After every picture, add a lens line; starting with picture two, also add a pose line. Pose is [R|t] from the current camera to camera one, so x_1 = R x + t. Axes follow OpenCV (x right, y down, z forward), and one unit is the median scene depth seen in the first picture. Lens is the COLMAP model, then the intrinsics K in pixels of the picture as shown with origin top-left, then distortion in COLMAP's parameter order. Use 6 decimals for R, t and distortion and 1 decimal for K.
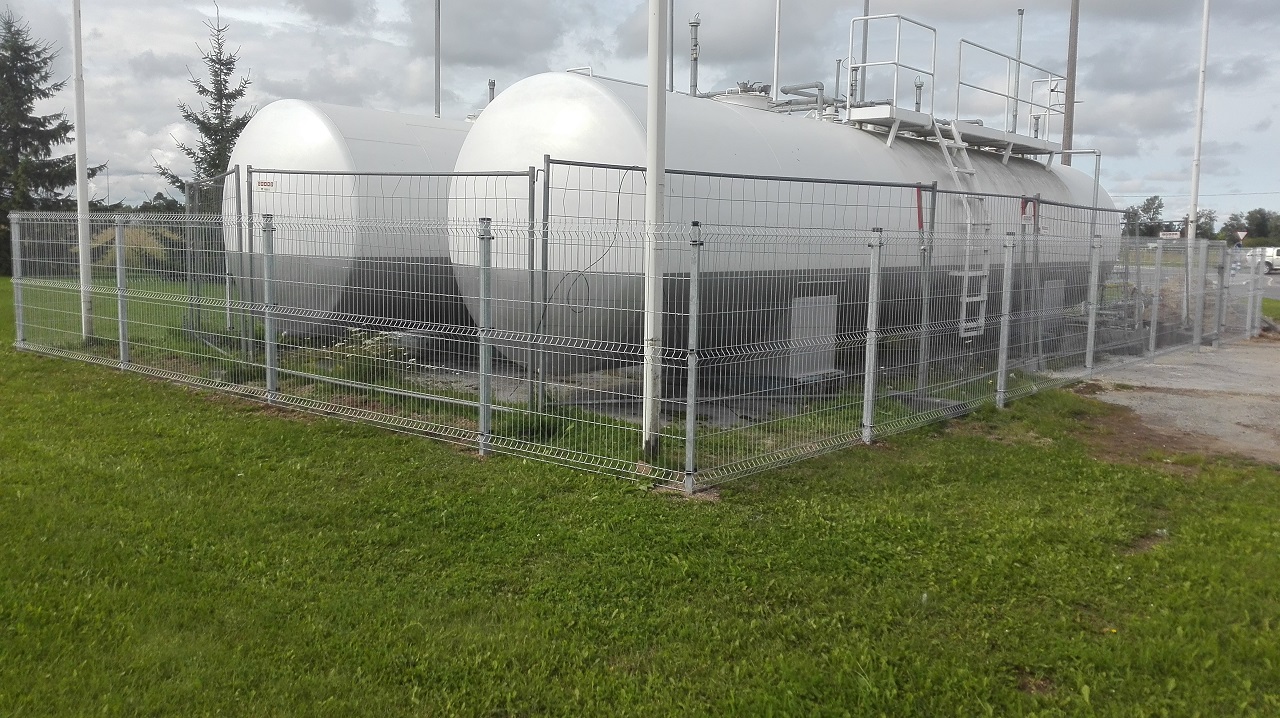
lens RADIAL K [[1092.0, 0, 640.0], [0, 1092.0, 359.0], [0, 0, 1]] dist [-0.009153, -0.004377]
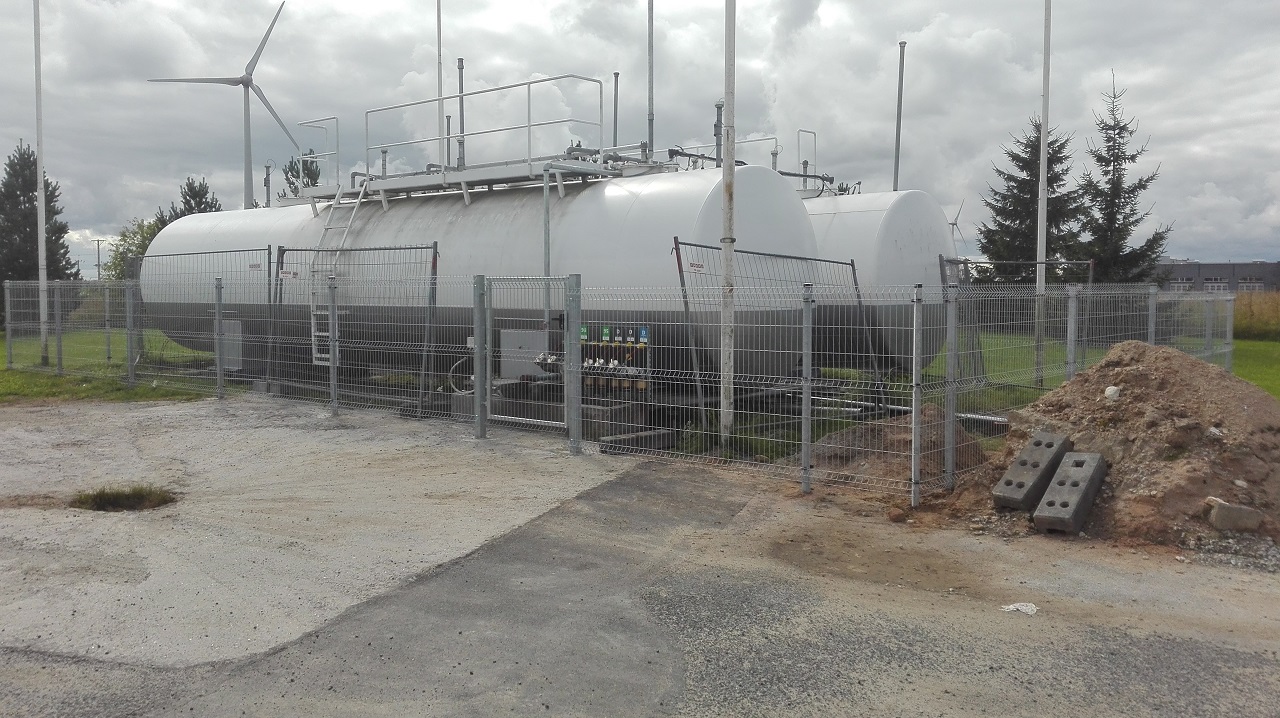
lens RADIAL K [[1092.0, 0, 640.0], [0, 1092.0, 359.0], [0, 0, 1]] dist [-0.009153, -0.004377]
pose [[0.038606, 0.043140, -0.998323, 1.526688], [-0.119745, 0.992068, 0.038240, -0.115886], [0.992054, 0.118068, 0.043465, 1.303375]]
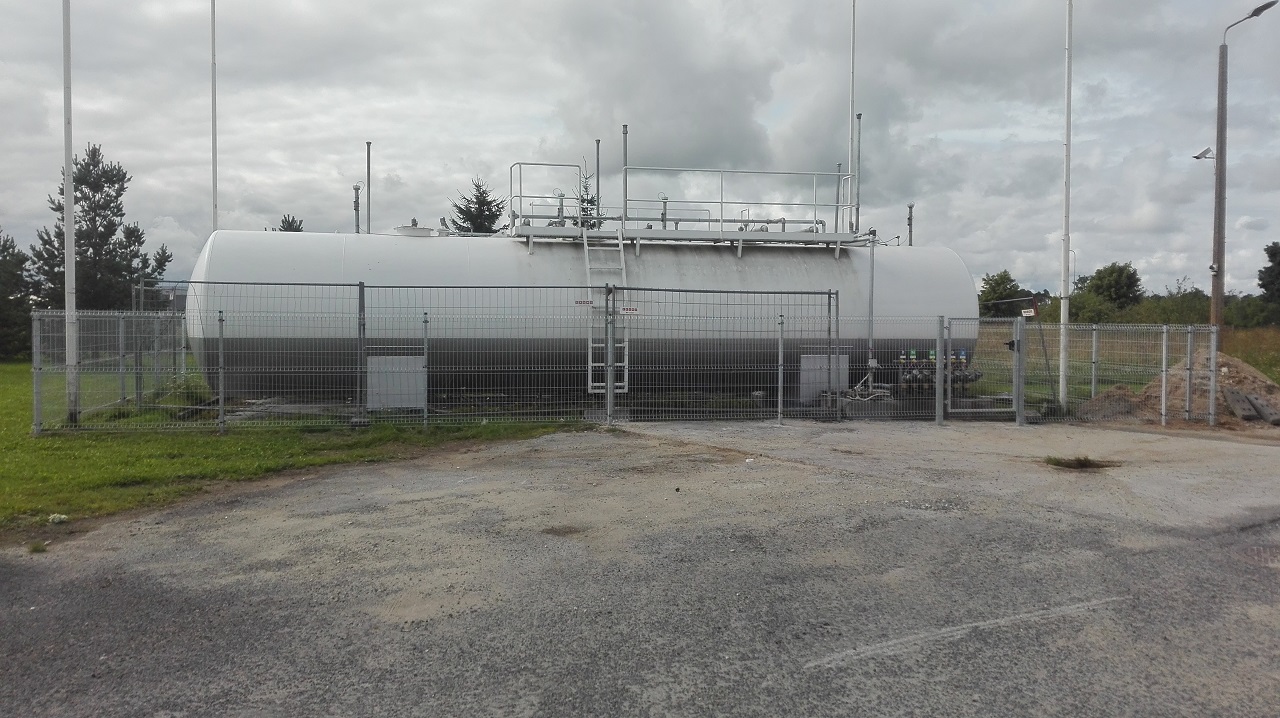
lens RADIAL K [[1092.0, 0, 640.0], [0, 1092.0, 359.0], [0, 0, 1]] dist [-0.009153, -0.004377]
pose [[0.814181, 0.003223, -0.580602, 1.109011], [-0.058522, 0.995347, -0.076541, 0.036543], [0.577654, 0.096297, 0.810581, -0.041052]]
